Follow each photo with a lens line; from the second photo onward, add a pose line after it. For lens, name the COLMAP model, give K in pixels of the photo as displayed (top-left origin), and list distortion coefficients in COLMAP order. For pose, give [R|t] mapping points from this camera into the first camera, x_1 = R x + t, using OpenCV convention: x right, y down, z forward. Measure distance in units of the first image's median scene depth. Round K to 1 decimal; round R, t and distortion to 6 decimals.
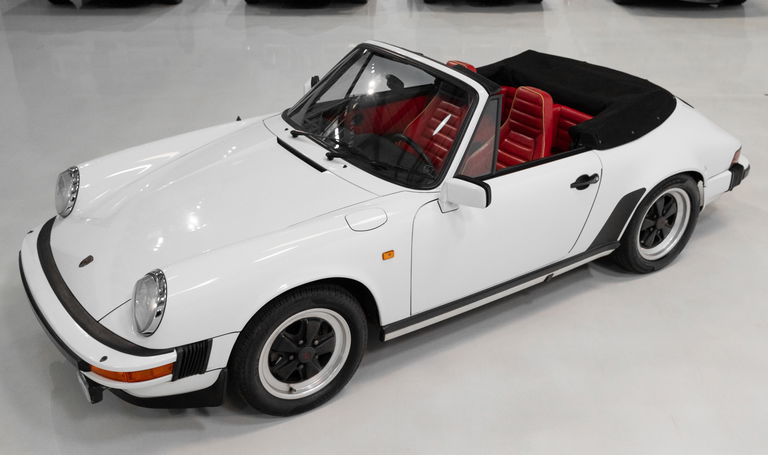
lens RADIAL K [[780.5, 0, 392.9], [0, 780.5, 244.3], [0, 0, 1]] dist [0.006839, -0.009597]
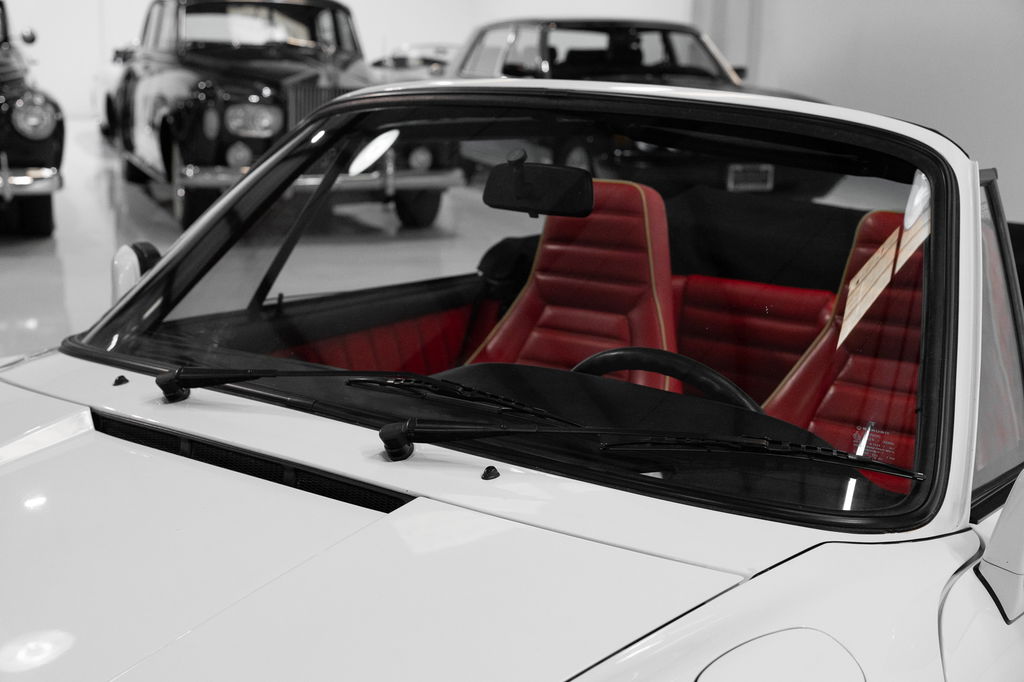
lens RADIAL K [[1461.5, 0, 512.0], [0, 1461.5, 341.0], [0, 0, 1]] dist [0.011277, 0.031676]
pose [[0.944772, -0.057017, 0.322730, -0.188464], [0.143678, 0.957130, -0.251513, -0.031805], [-0.294554, 0.283992, 0.912462, 0.618246]]
